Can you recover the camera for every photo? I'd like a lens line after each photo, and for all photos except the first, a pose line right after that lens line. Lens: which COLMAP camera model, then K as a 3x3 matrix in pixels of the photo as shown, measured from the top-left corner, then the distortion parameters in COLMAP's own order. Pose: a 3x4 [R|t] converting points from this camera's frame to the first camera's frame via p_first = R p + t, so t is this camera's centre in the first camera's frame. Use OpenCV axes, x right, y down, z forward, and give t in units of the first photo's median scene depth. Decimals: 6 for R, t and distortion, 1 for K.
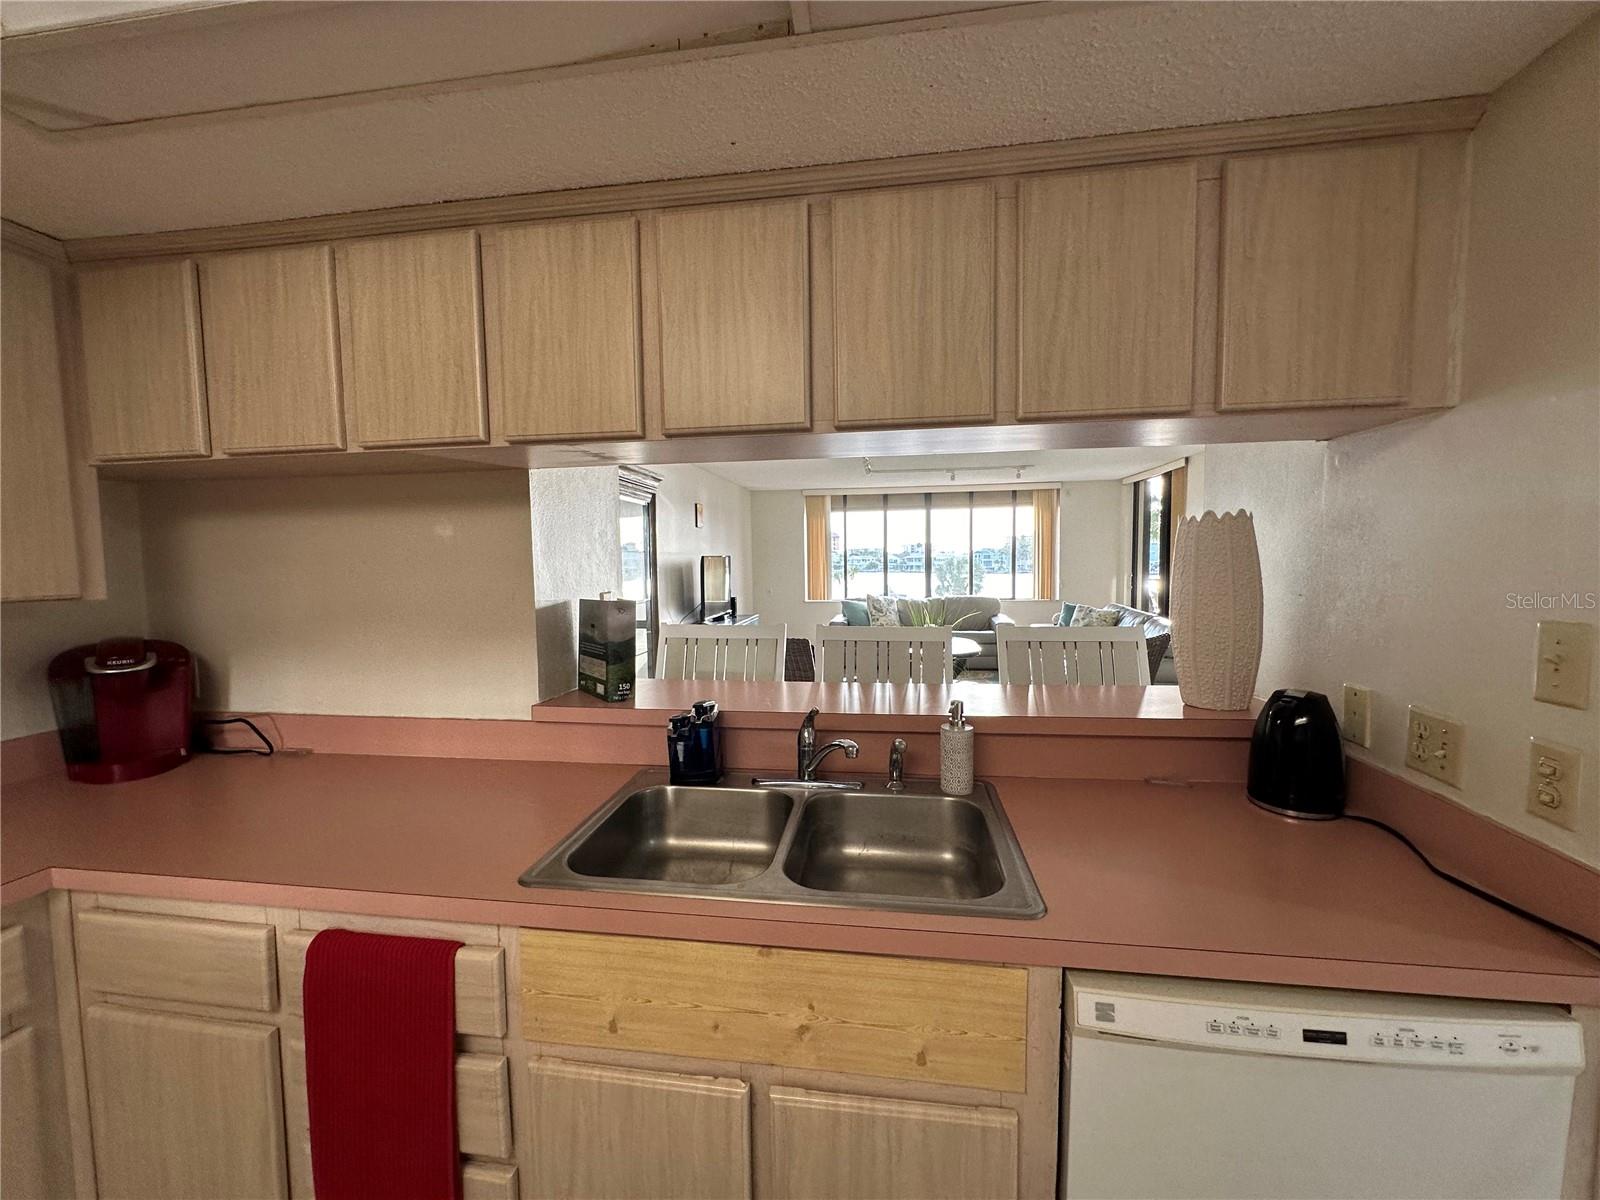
lens RADIAL K [[644.6, 0, 799.5], [0, 644.6, 599.1], [0, 0, 1]] dist [0.001000, 0.000958]
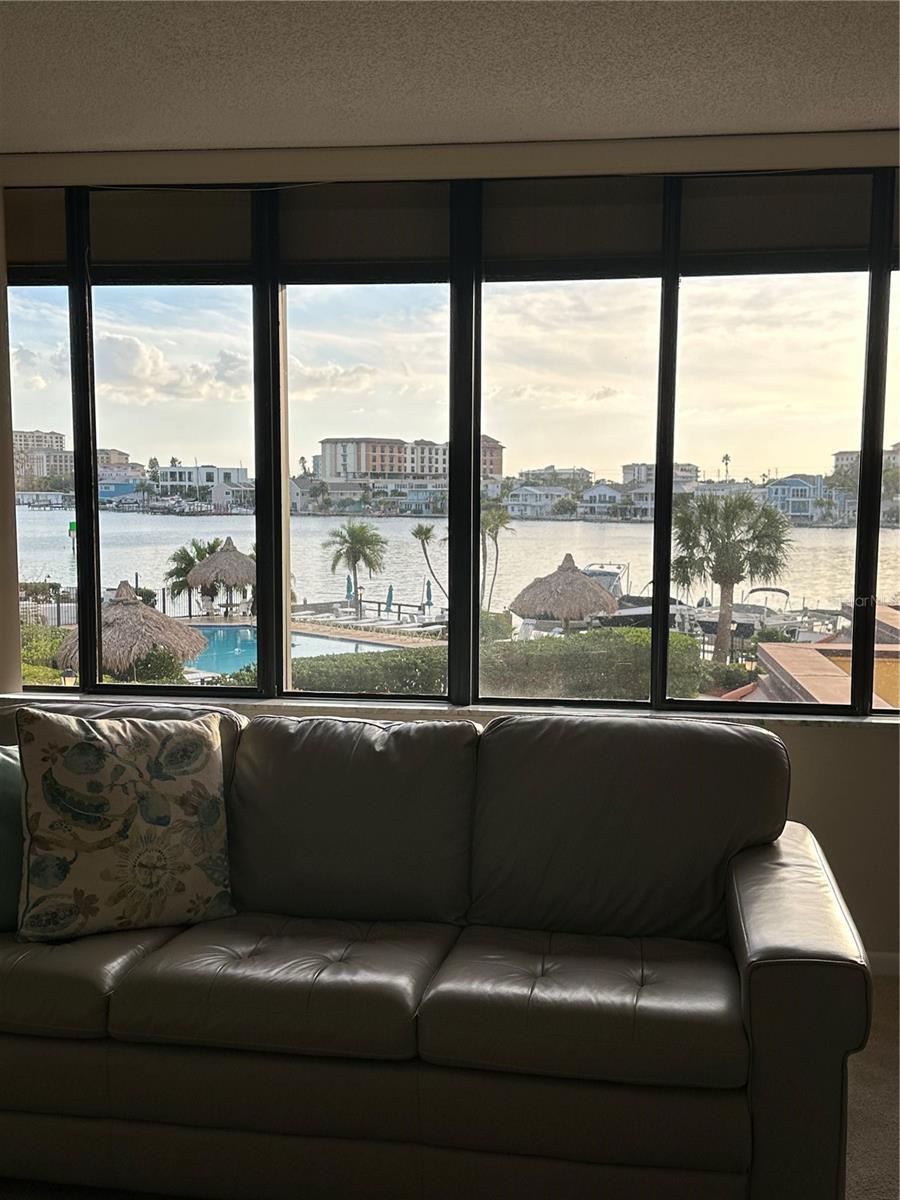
lens RADIAL K [[1264.8, 0, 447.0], [0, 1264.8, 599.6], [0, 0, 1]] dist [0.100426, 0.000000]
pose [[0.999758, 0.016660, 0.014360, 0.039623], [-0.016994, 0.999579, 0.023499, -0.009118], [-0.013963, -0.023737, 0.999621, 0.119386]]
